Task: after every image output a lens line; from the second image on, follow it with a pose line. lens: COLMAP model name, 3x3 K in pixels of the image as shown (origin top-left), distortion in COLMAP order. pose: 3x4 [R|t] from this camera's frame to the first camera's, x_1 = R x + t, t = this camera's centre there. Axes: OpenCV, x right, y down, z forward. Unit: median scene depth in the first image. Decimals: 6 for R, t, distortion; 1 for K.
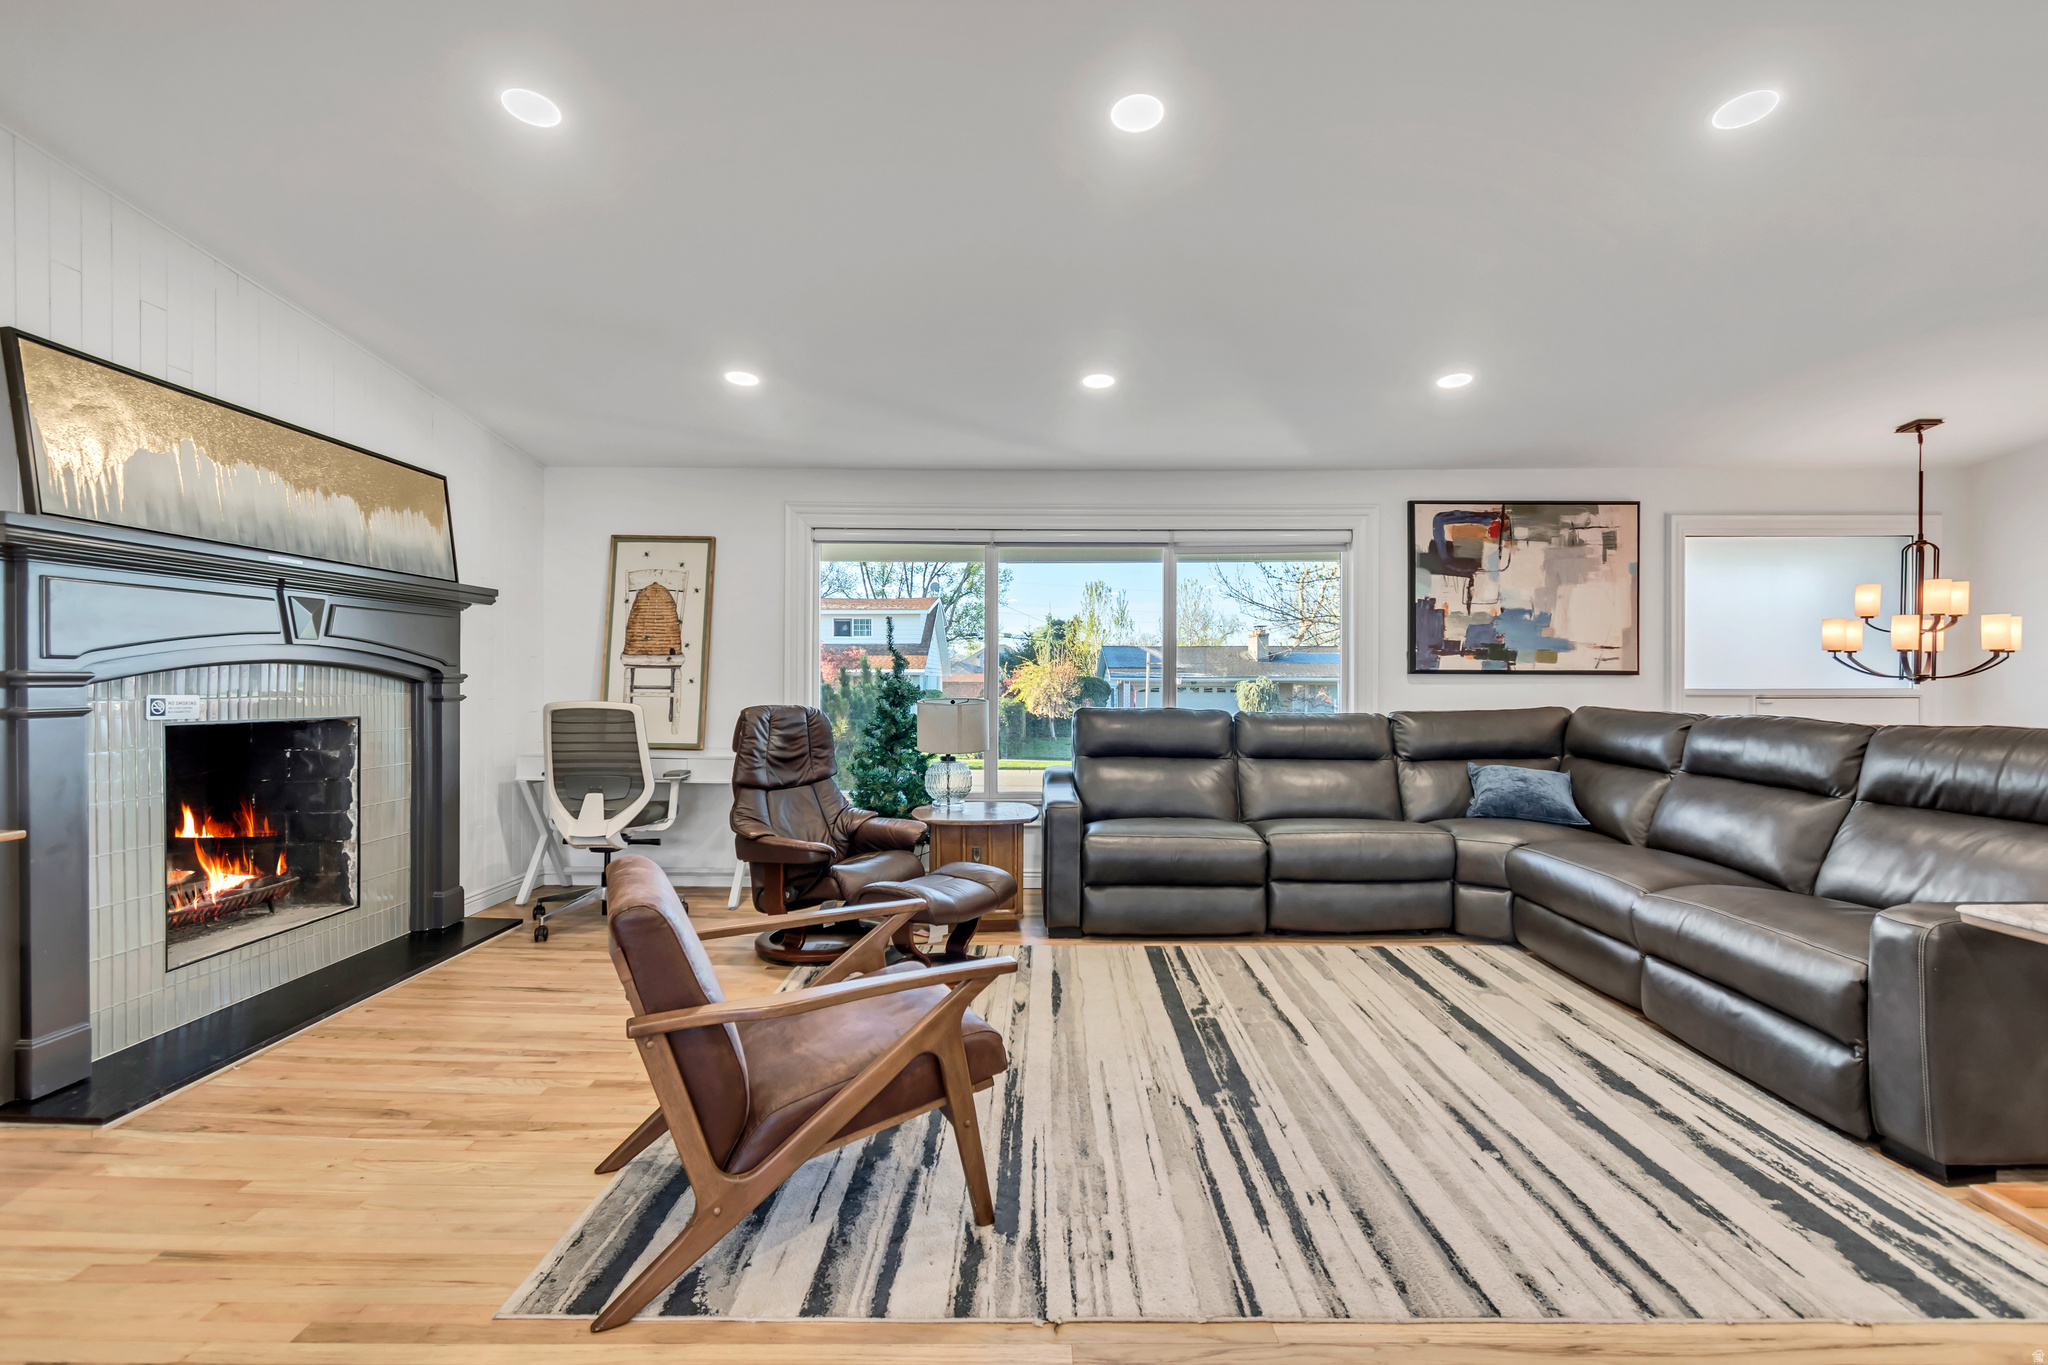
lens RADIAL K [[921.0, 0, 1030.9], [0, 921.0, 686.5], [0, 0, 1]] dist [0.002215, -0.000467]
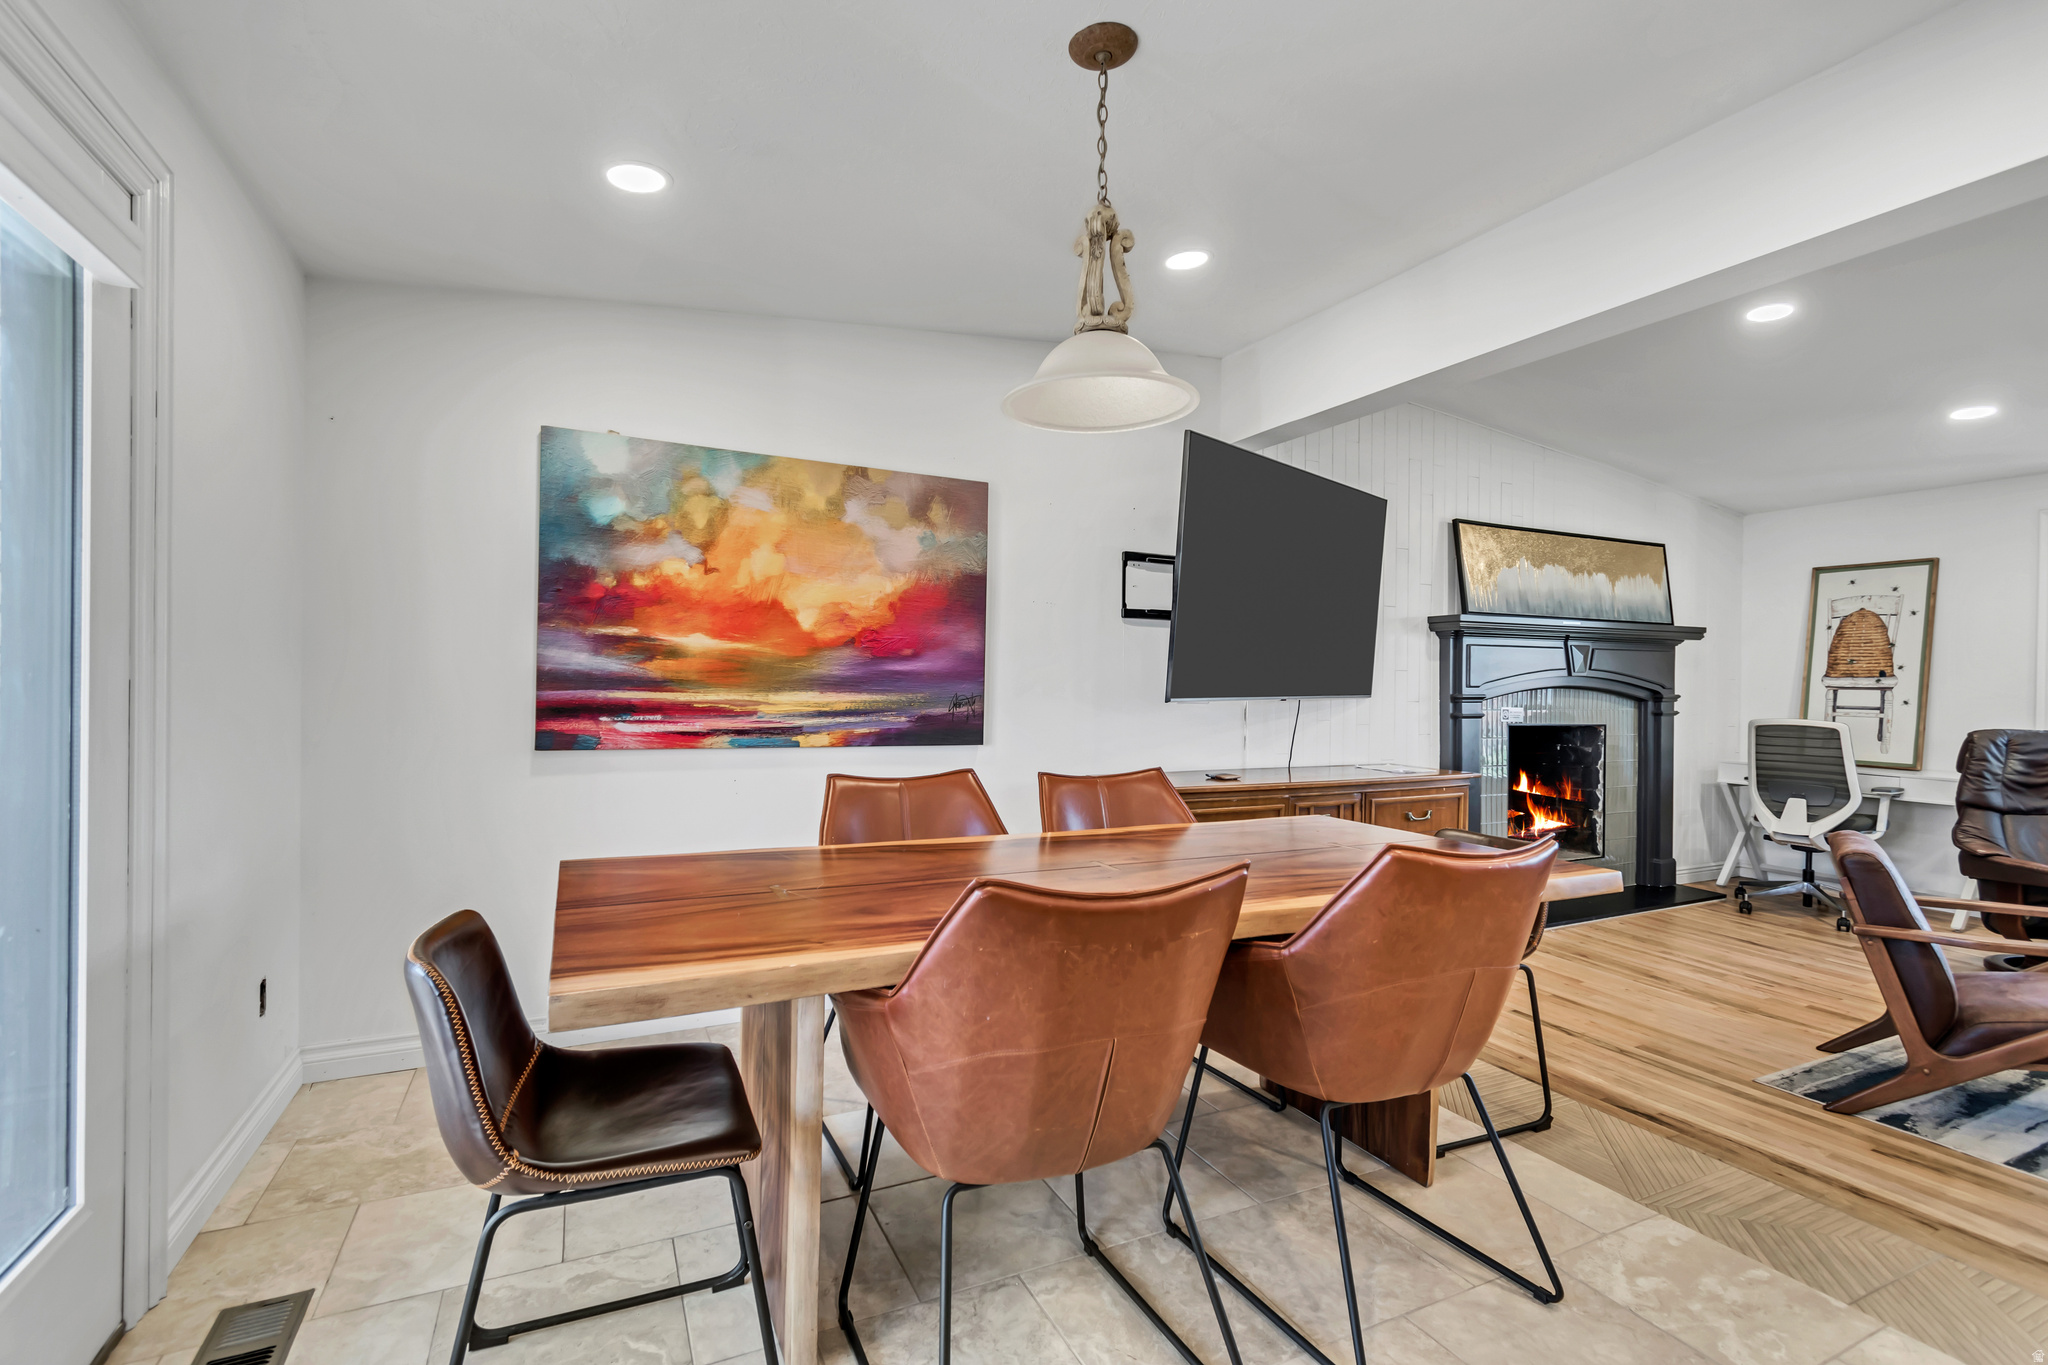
lens RADIAL K [[921.0, 0, 1030.9], [0, 921.0, 686.5], [0, 0, 1]] dist [0.002215, -0.000467]
pose [[0.443276, 0.001279, -0.896384, 0.148327], [-0.014098, 0.999885, -0.005544, -0.005533], [0.896274, 0.015095, 0.443243, -0.405303]]
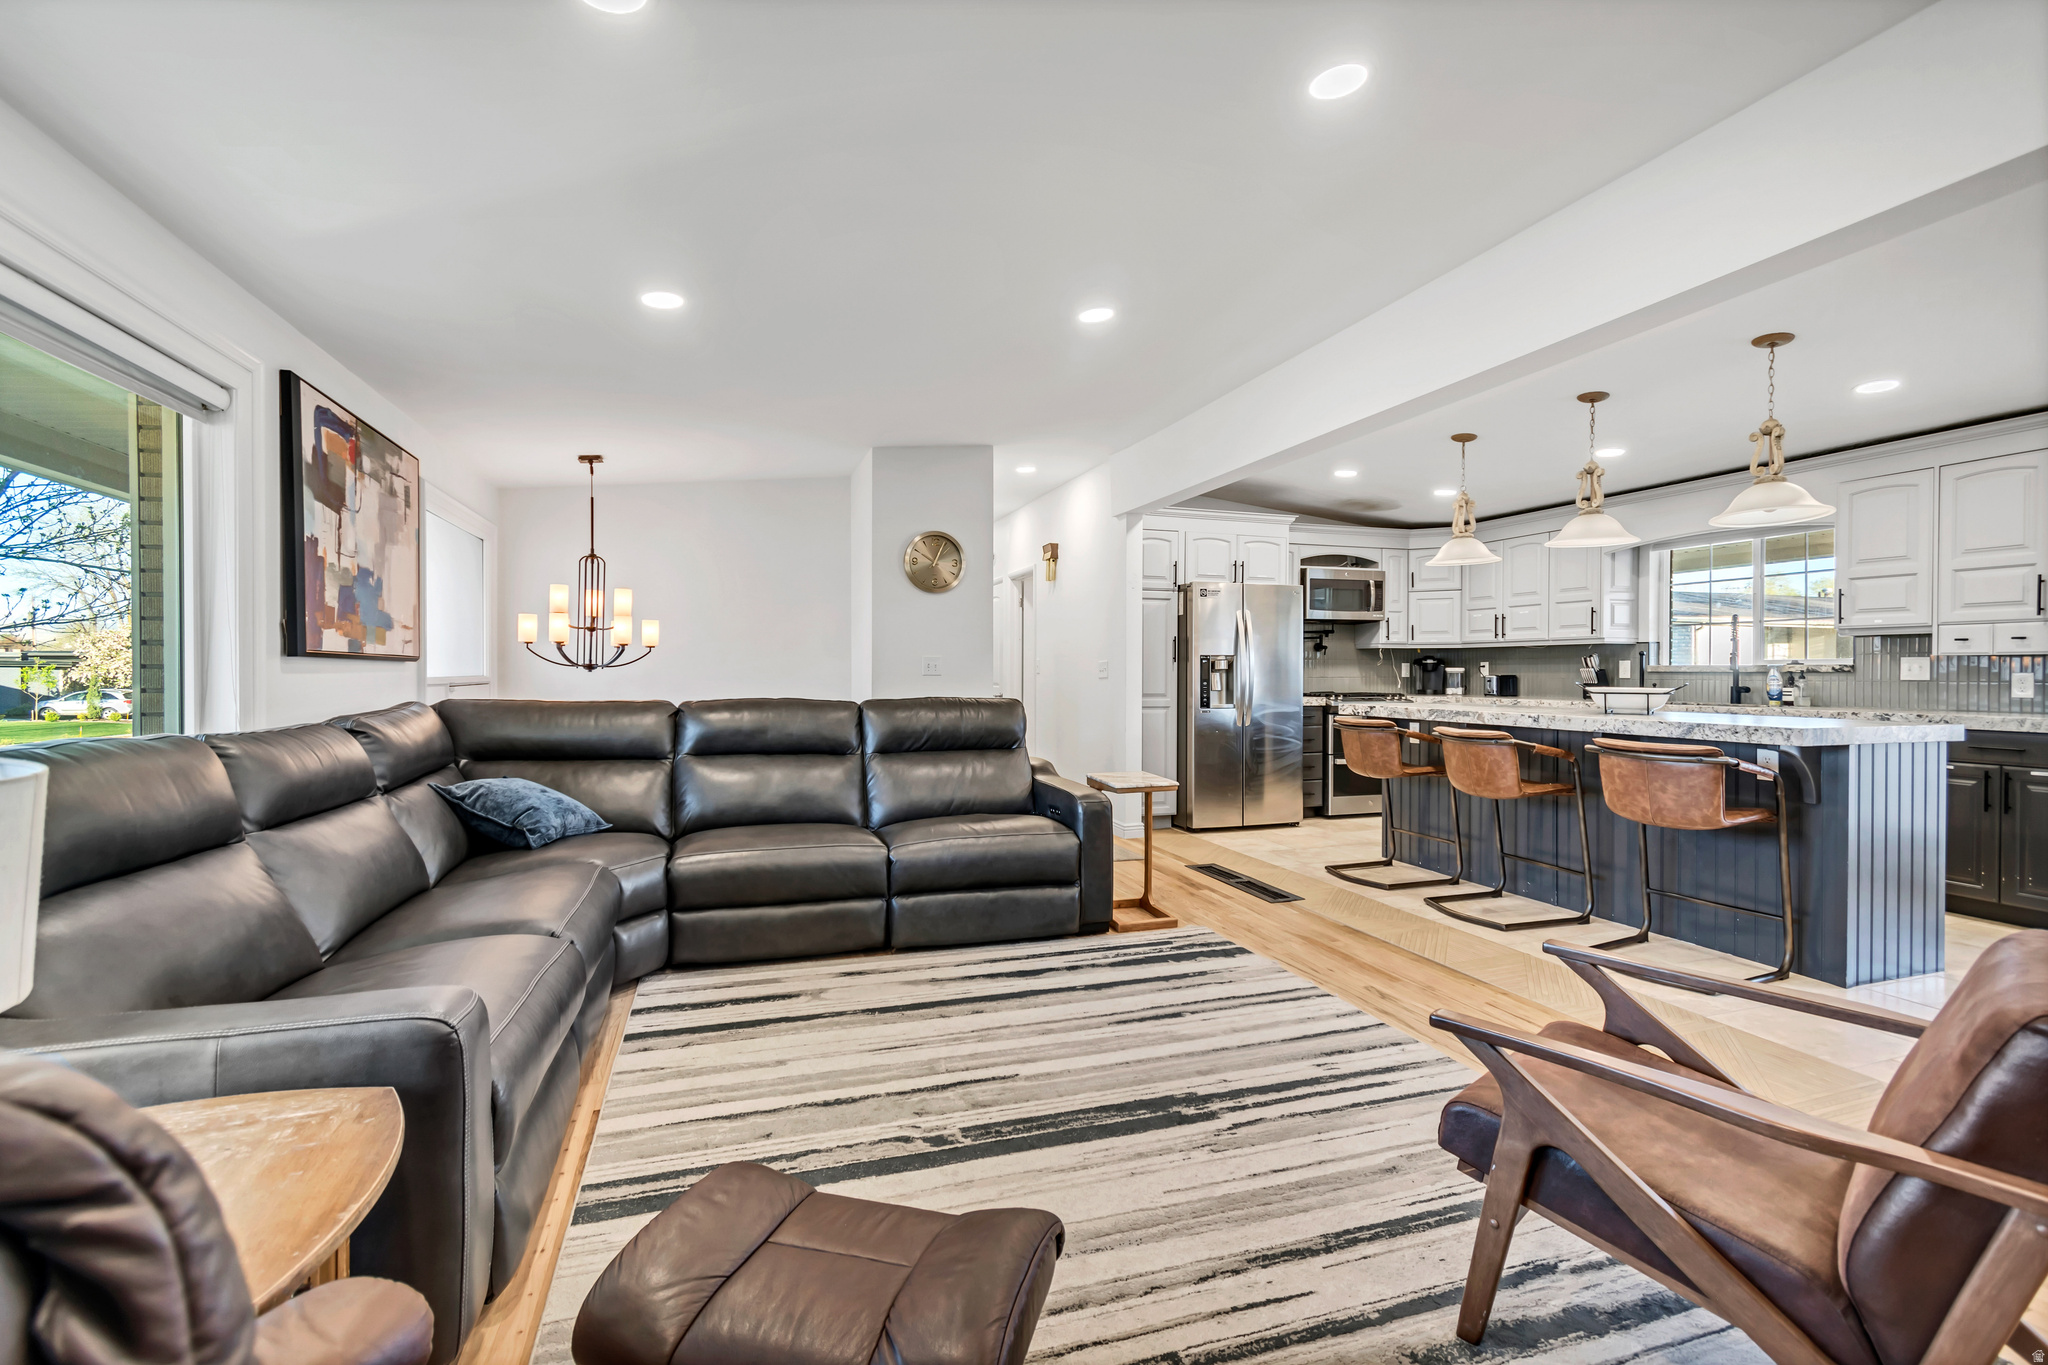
lens RADIAL K [[907.6, 0, 1027.9], [0, 907.6, 681.8], [0, 0, 1]] dist [0.006313, -0.003271]
pose [[-0.318080, -0.012635, 0.947980, -0.400931], [0.002417, 0.999897, 0.014138, -0.005602], [-0.948061, 0.006789, -0.318017, 0.940149]]
